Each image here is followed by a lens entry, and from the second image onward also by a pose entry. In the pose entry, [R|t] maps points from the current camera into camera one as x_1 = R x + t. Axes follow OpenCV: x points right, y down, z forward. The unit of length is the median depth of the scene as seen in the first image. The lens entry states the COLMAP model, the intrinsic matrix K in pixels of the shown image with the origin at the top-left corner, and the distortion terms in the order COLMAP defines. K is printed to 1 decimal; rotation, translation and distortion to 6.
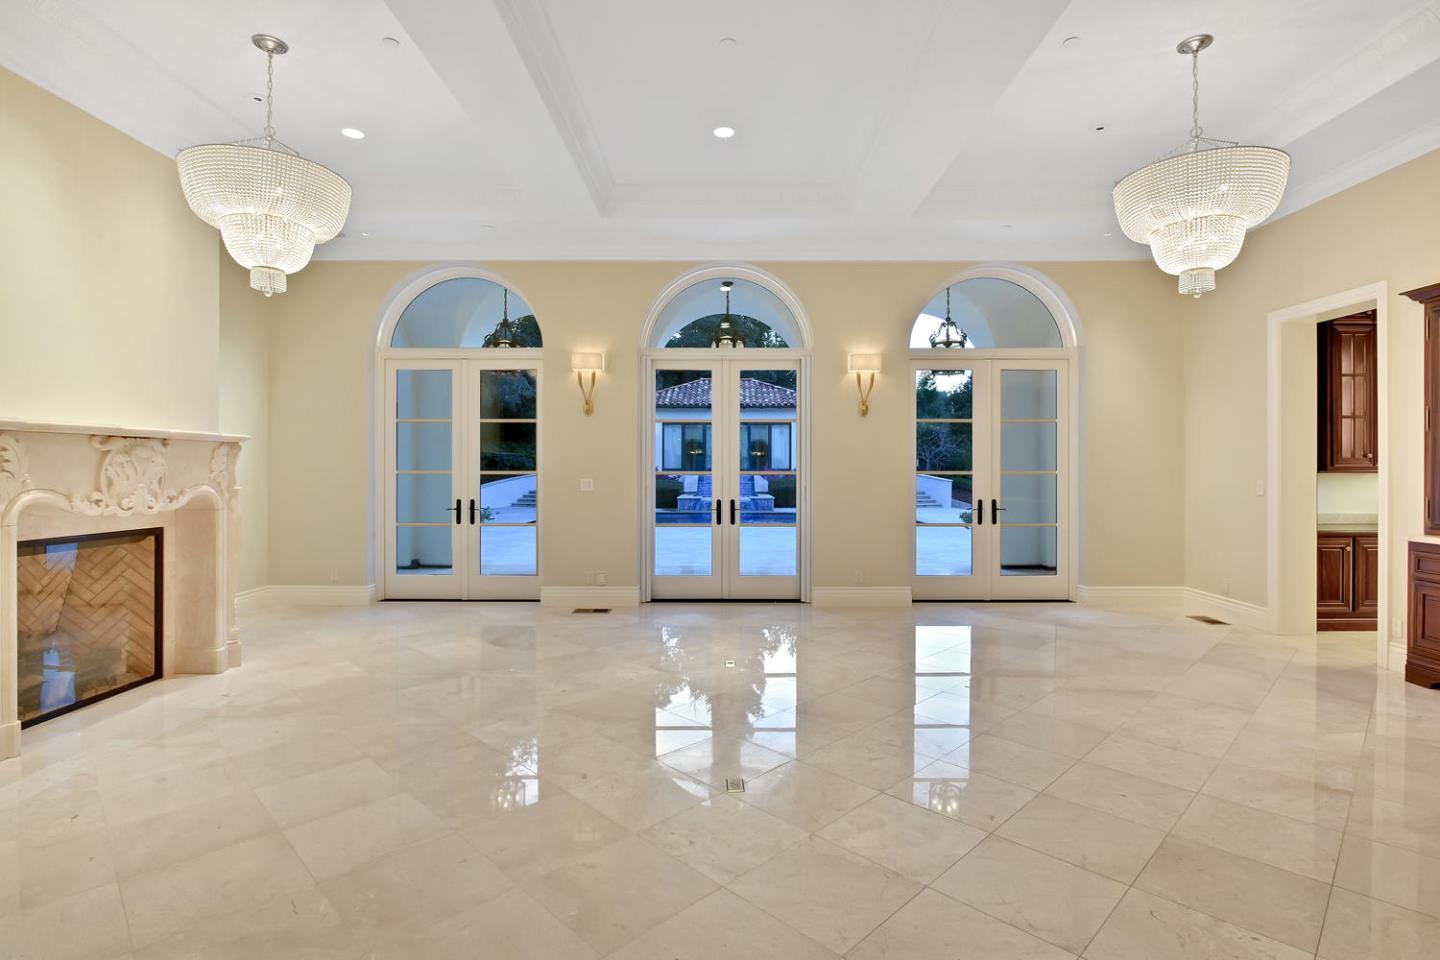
lens RADIAL K [[694.4, 0, 724.9], [0, 694.4, 475.8], [0, 0, 1]] dist [-0.018769, 0.000233]
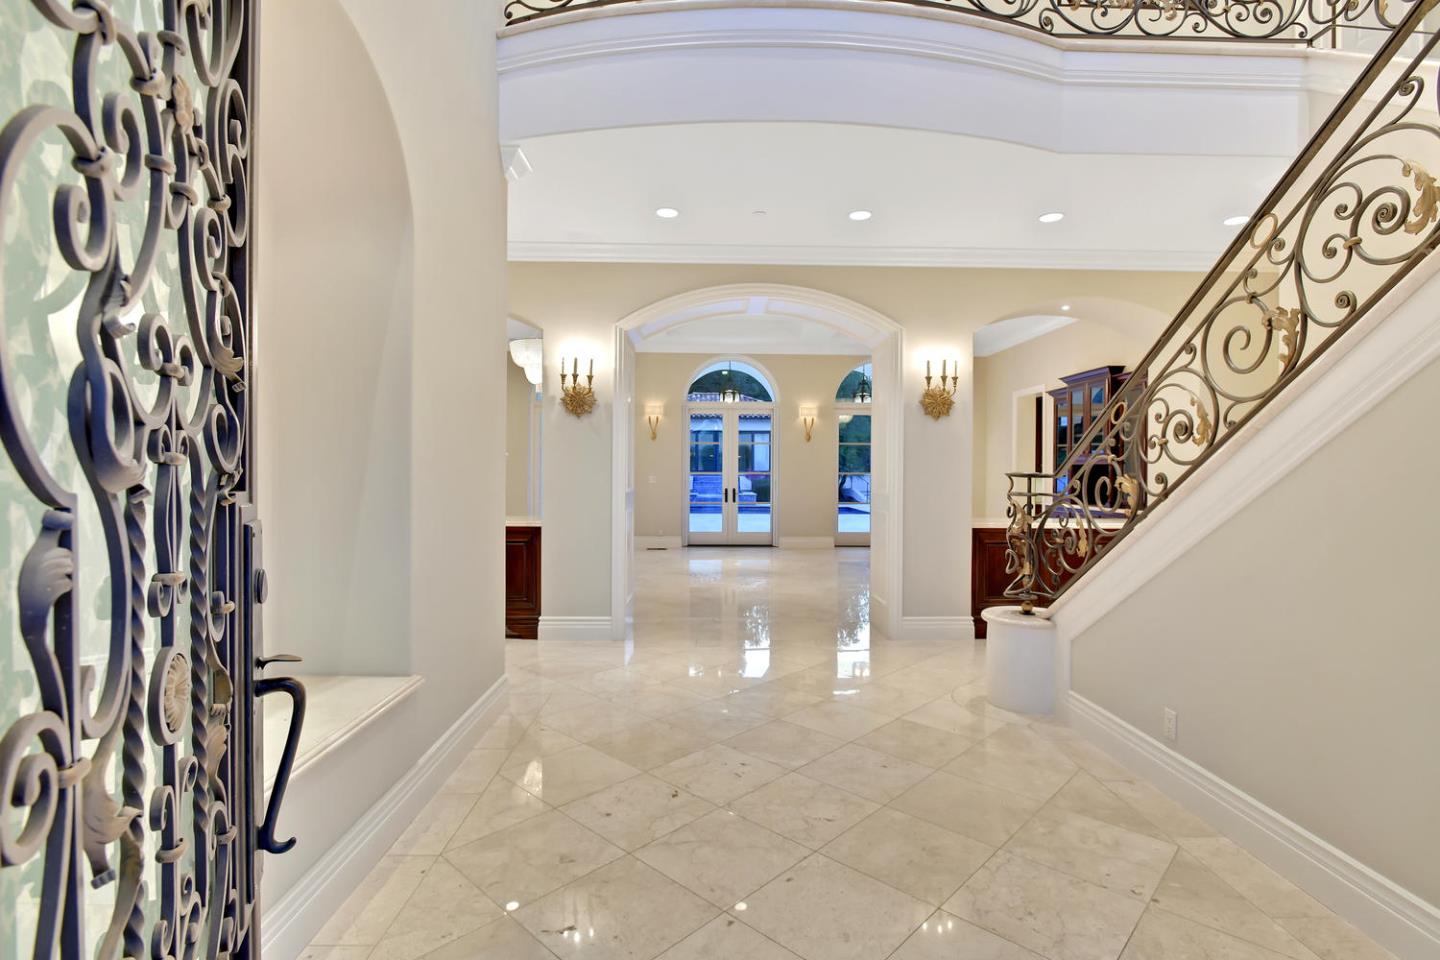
lens RADIAL K [[694.4, 0, 724.9], [0, 694.4, 475.8], [0, 0, 1]] dist [-0.018769, 0.000233]
pose [[0.999645, 0.003679, 0.026405, -0.059009], [-0.003644, 0.999992, -0.001381, 0.005444], [-0.026410, 0.001285, 0.999650, -0.749913]]
